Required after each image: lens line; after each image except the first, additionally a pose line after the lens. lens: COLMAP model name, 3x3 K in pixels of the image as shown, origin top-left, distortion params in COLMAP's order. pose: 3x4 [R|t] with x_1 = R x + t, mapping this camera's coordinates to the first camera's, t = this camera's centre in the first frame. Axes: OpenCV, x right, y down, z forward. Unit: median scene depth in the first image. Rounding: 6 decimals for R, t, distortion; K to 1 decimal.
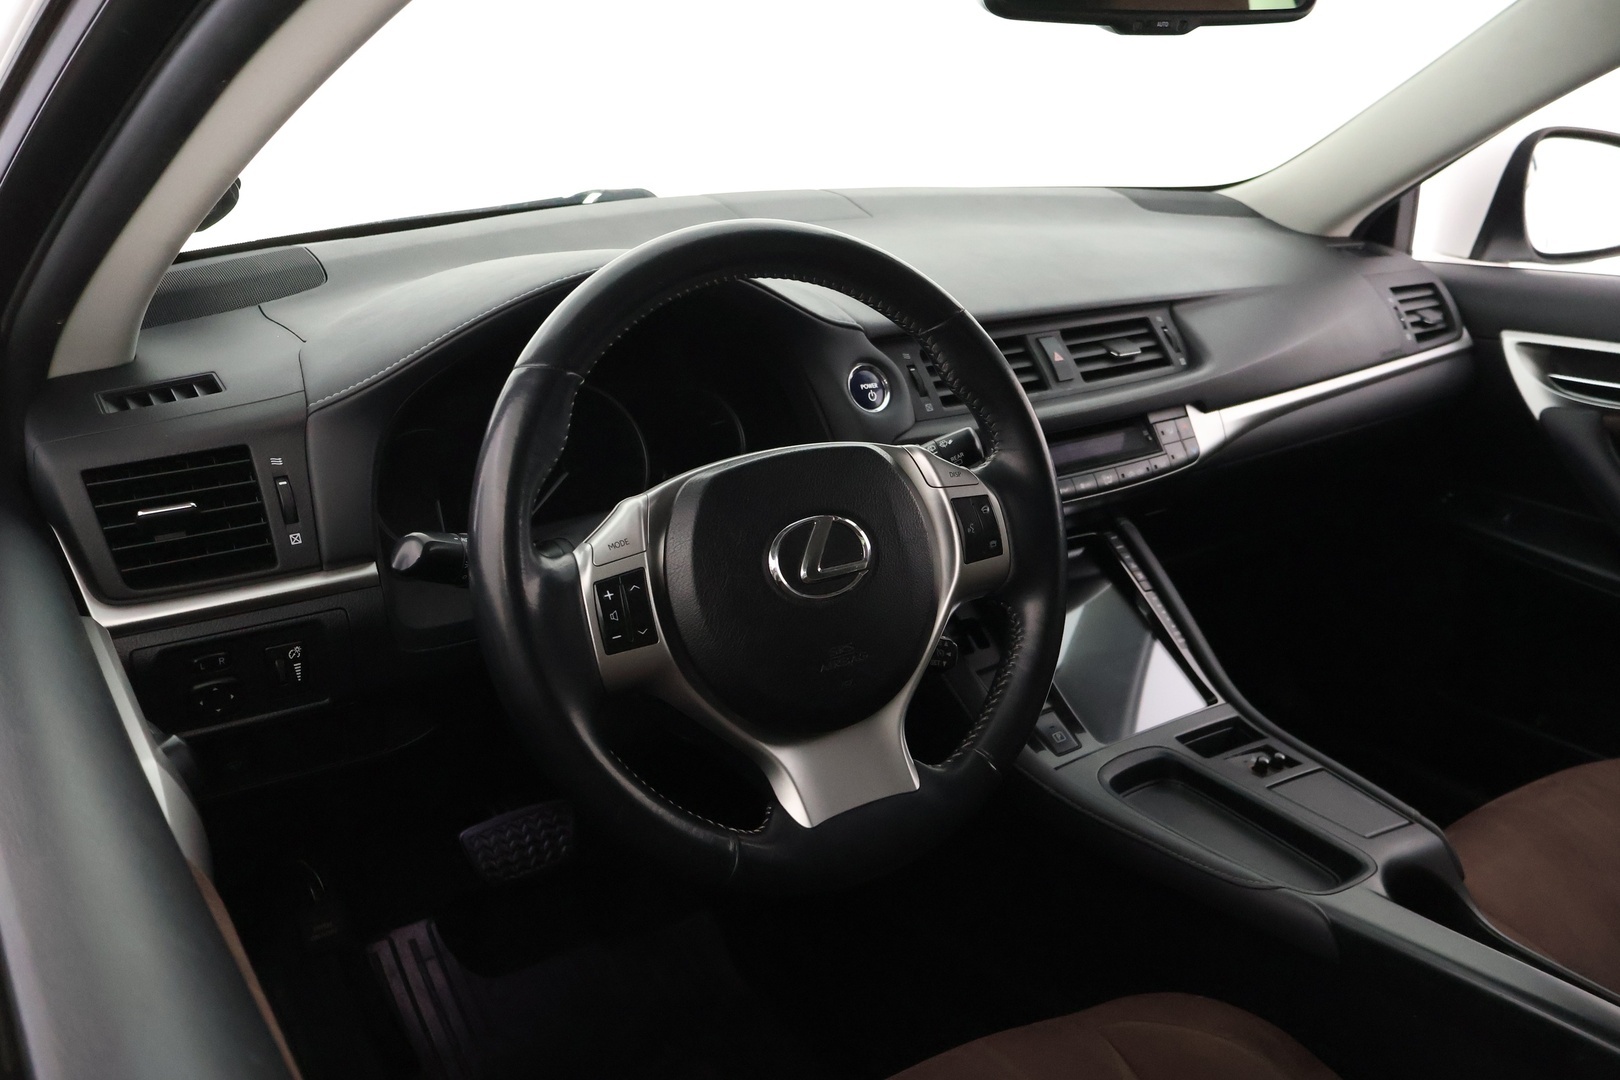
lens RADIAL K [[1392.5, 0, 803.4], [0, 1392.5, 537.0], [0, 0, 1]] dist [0.006173, 0.013800]
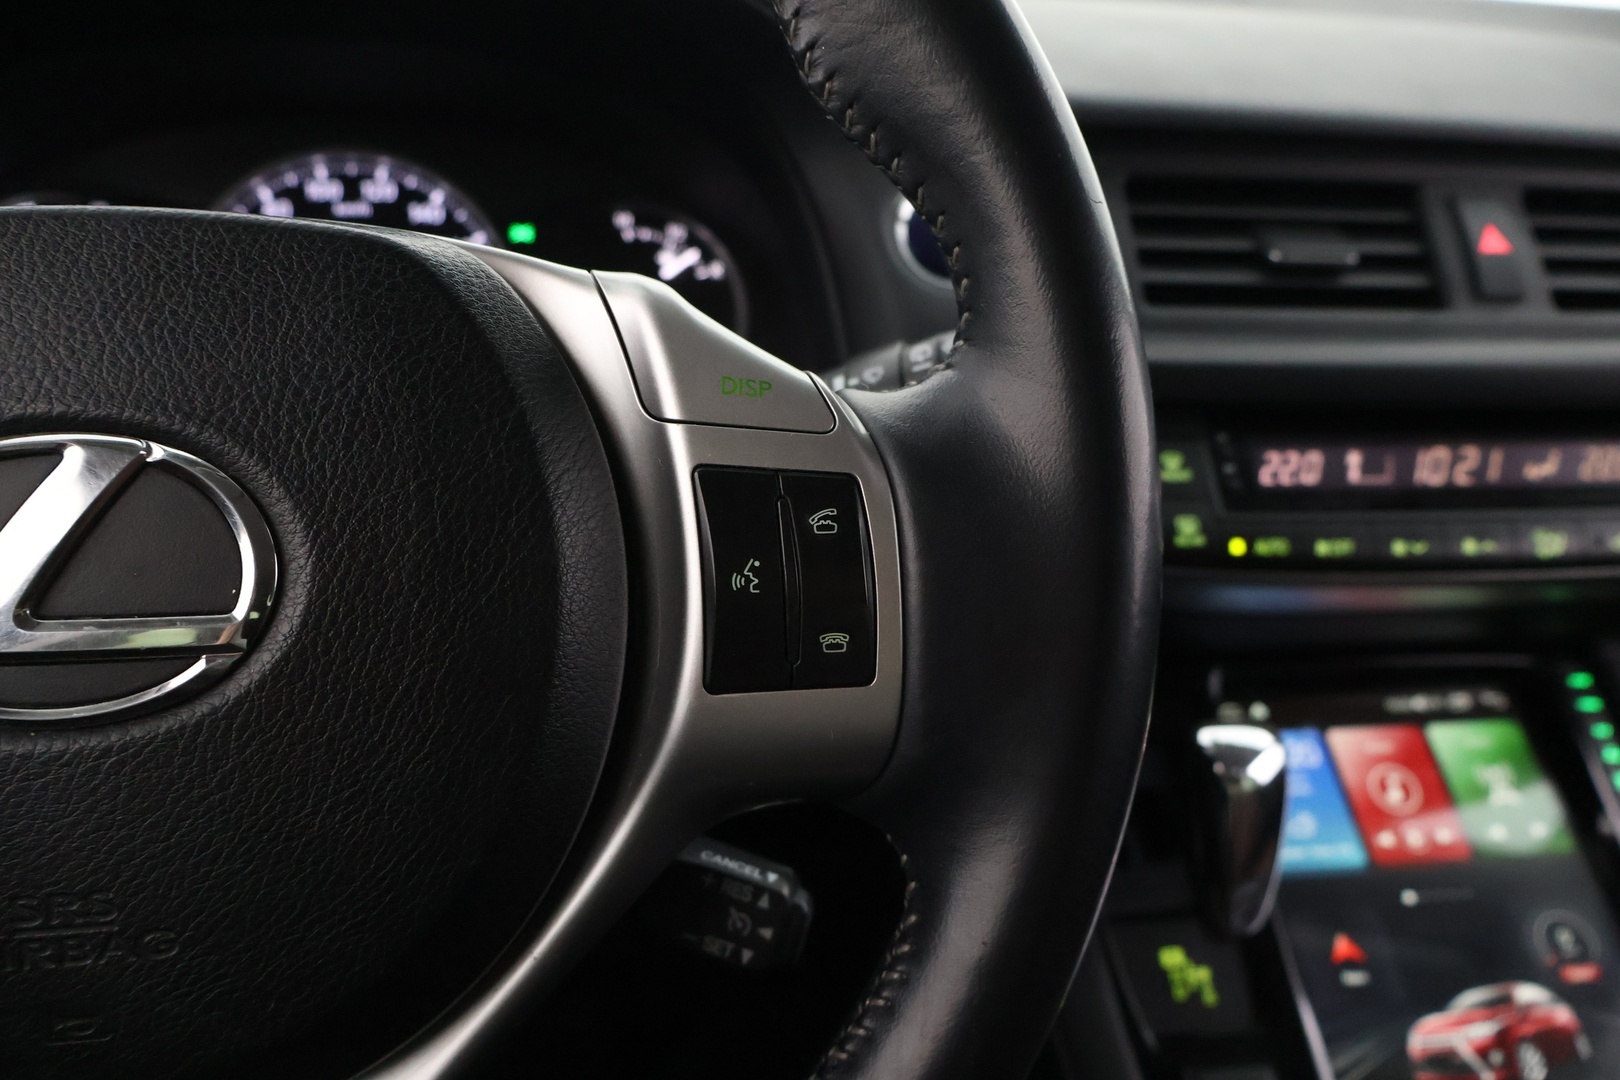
lens RADIAL K [[1392.5, 0, 801.6], [0, 1392.5, 541.6], [0, 0, 1]] dist [0.006173, 0.013800]
pose [[0.904405, 0.186117, -0.383943, 0.168984], [-0.182284, 0.982136, 0.046709, -0.020164], [0.385777, 0.027743, 0.922175, 0.515981]]
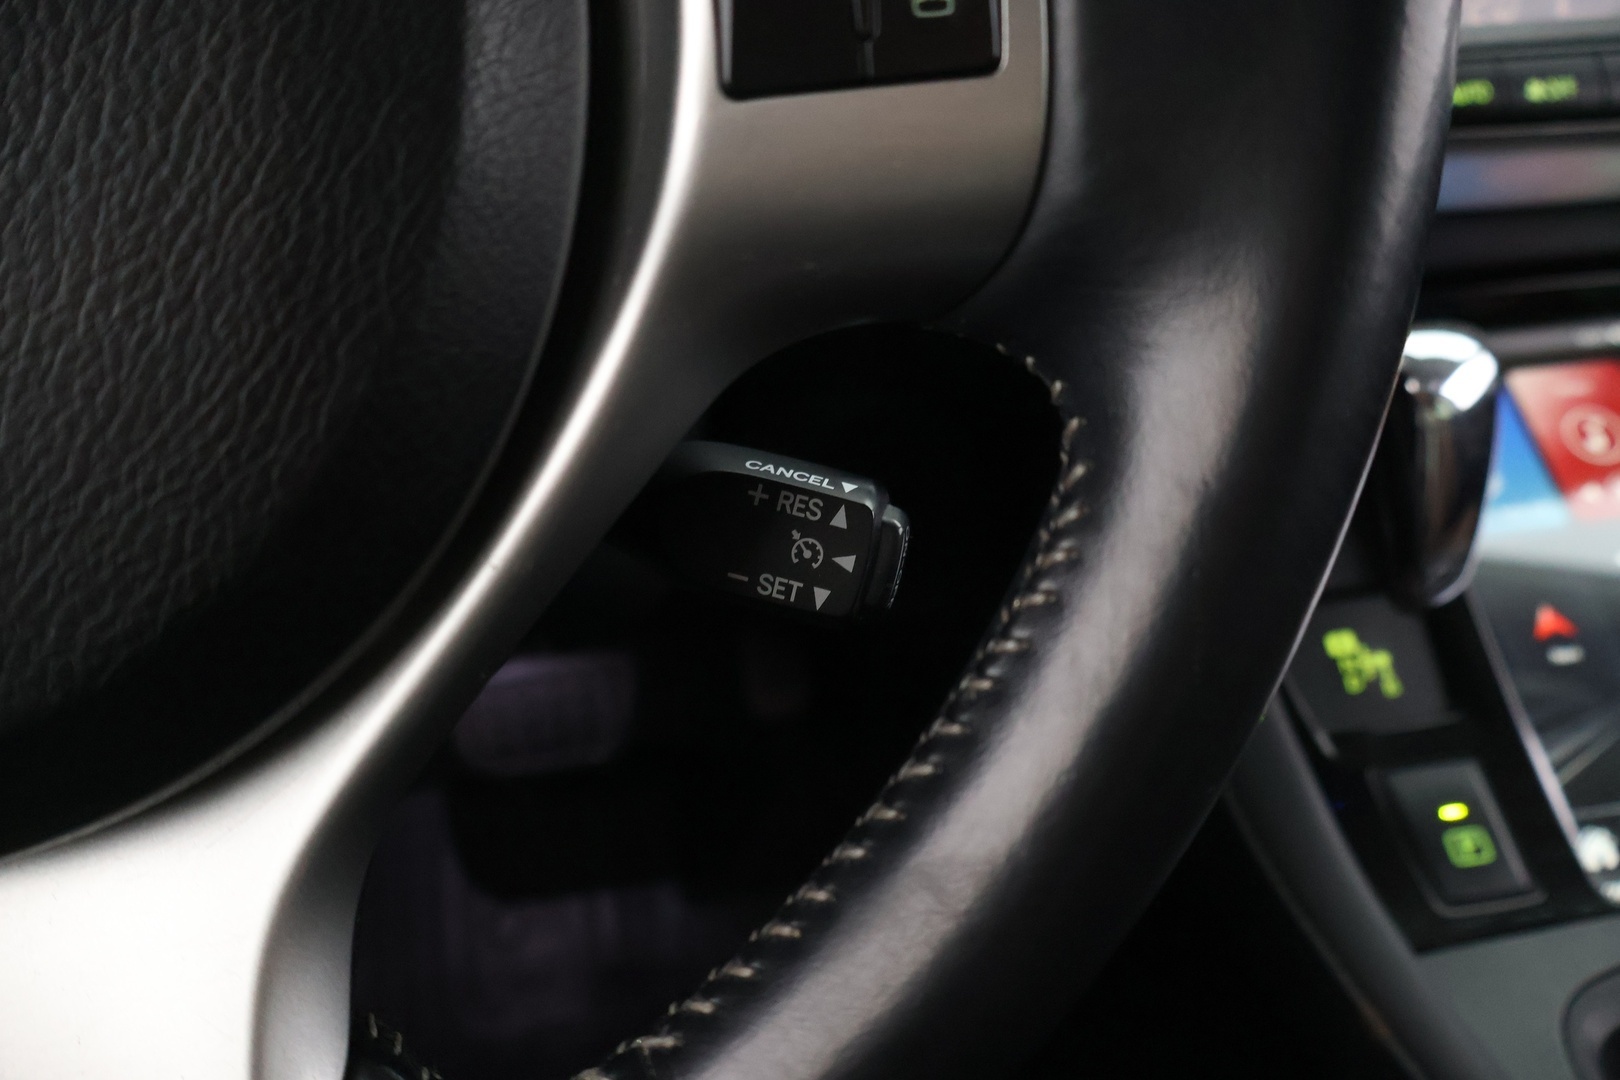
lens RADIAL K [[1392.5, 0, 807.5], [0, 1392.5, 527.3], [0, 0, 1]] dist [0.006173, 0.013800]
pose [[0.907525, 0.163714, -0.386776, 0.142075], [-0.107550, 0.980782, 0.162788, 0.030497], [0.405994, -0.106136, 0.907692, 0.587666]]
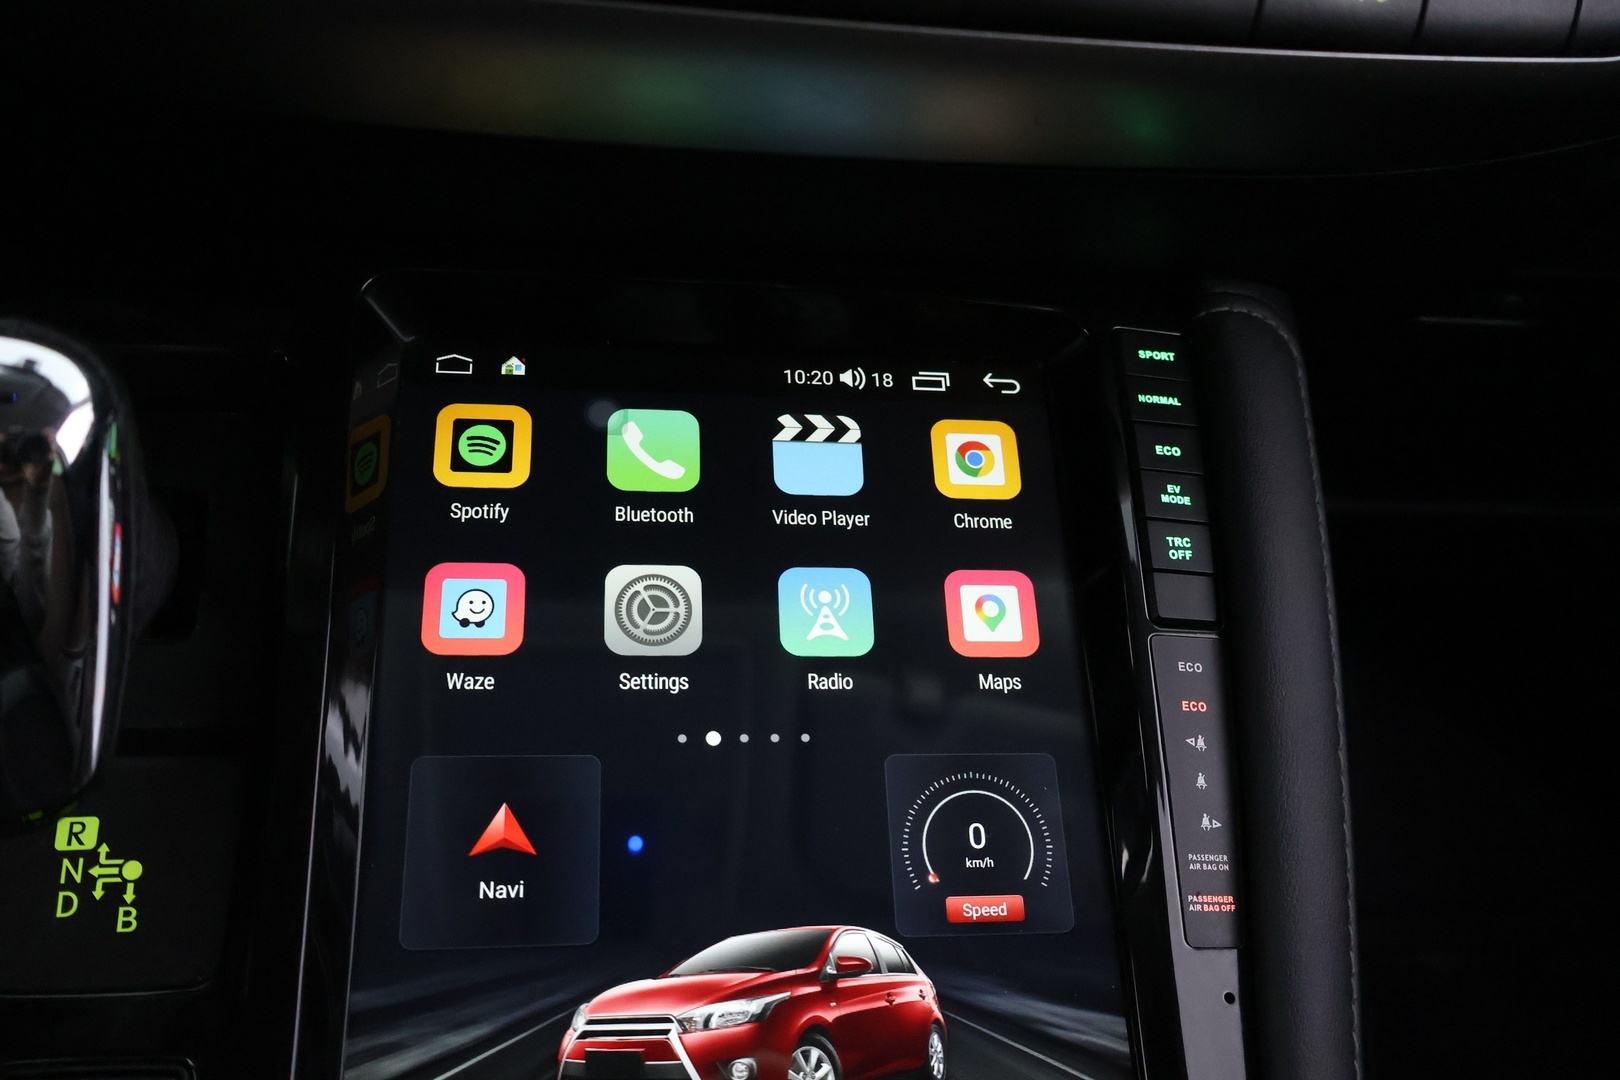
lens RADIAL K [[1392.5, 0, 820.2], [0, 1392.5, 541.4], [0, 0, 1]] dist [0.006173, 0.013800]
pose [[0.876375, 0.322862, -0.357389, 0.279750], [-0.249703, 0.939106, 0.236069, -0.012414], [0.411844, -0.117643, 0.903628, 0.802565]]
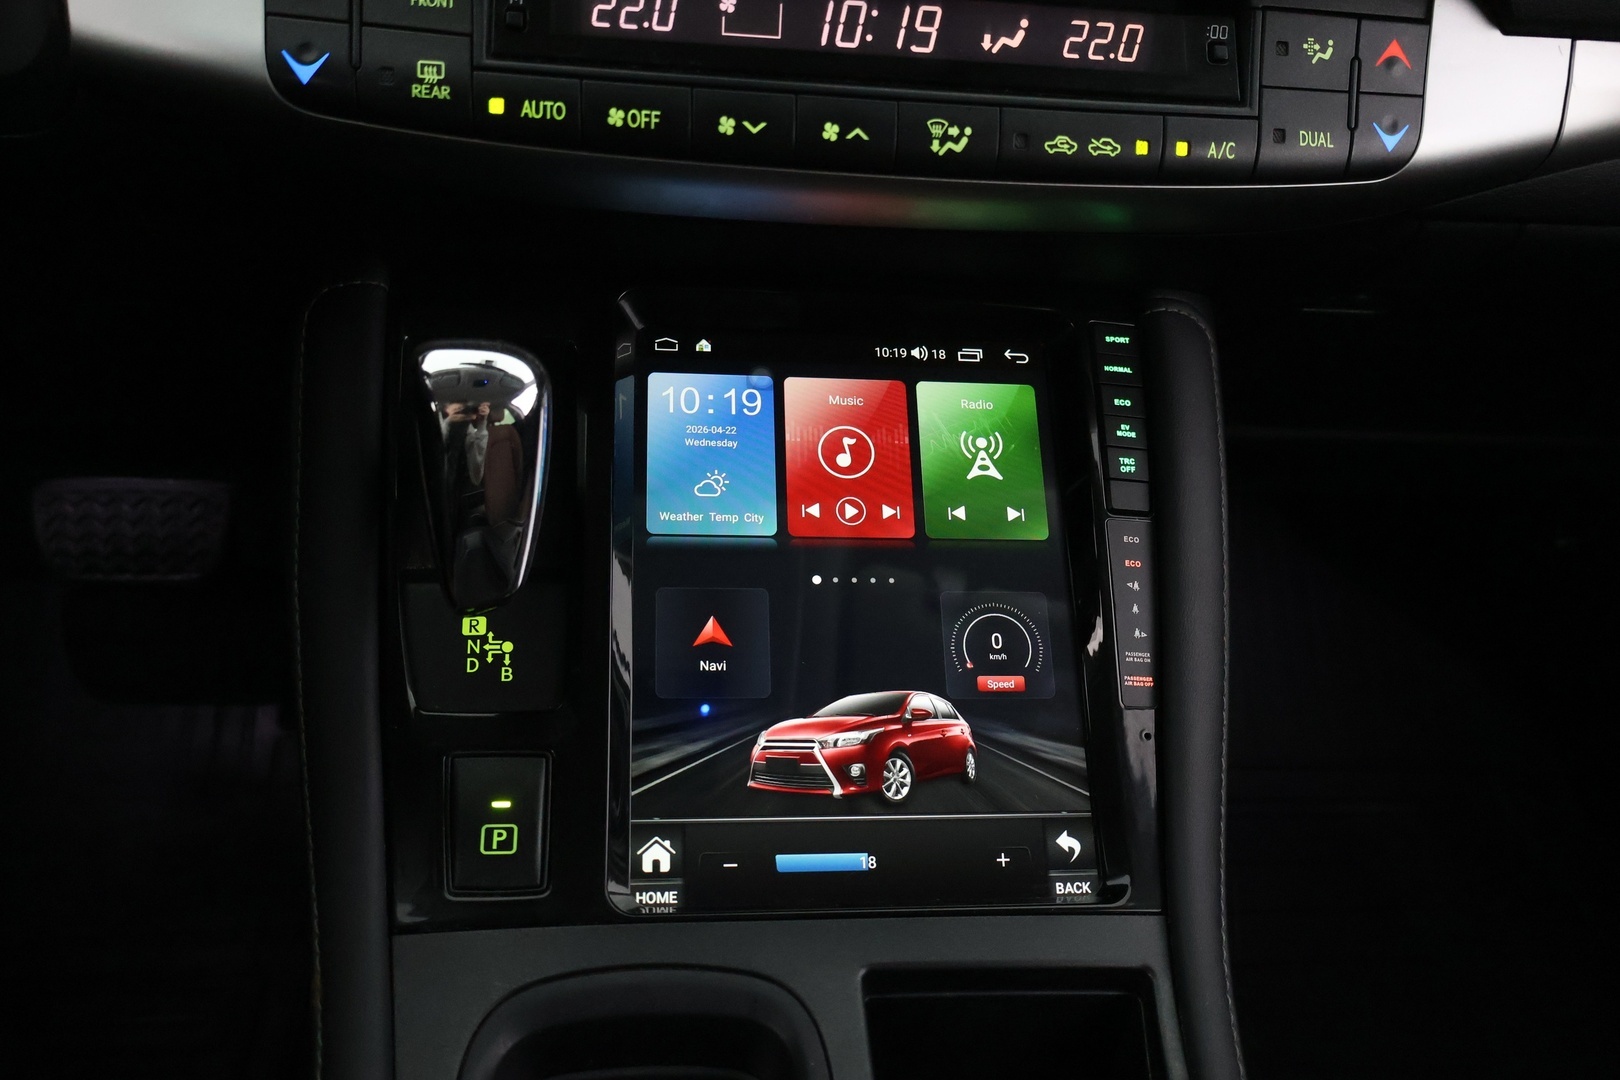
lens RADIAL K [[1392.5, 0, 809.4], [0, 1392.5, 533.9], [0, 0, 1]] dist [0.006173, 0.013800]
pose [[0.867155, 0.349305, -0.355005, 0.313331], [-0.251543, 0.922385, 0.293142, -0.041048], [0.429847, -0.164900, 0.887716, 0.673048]]
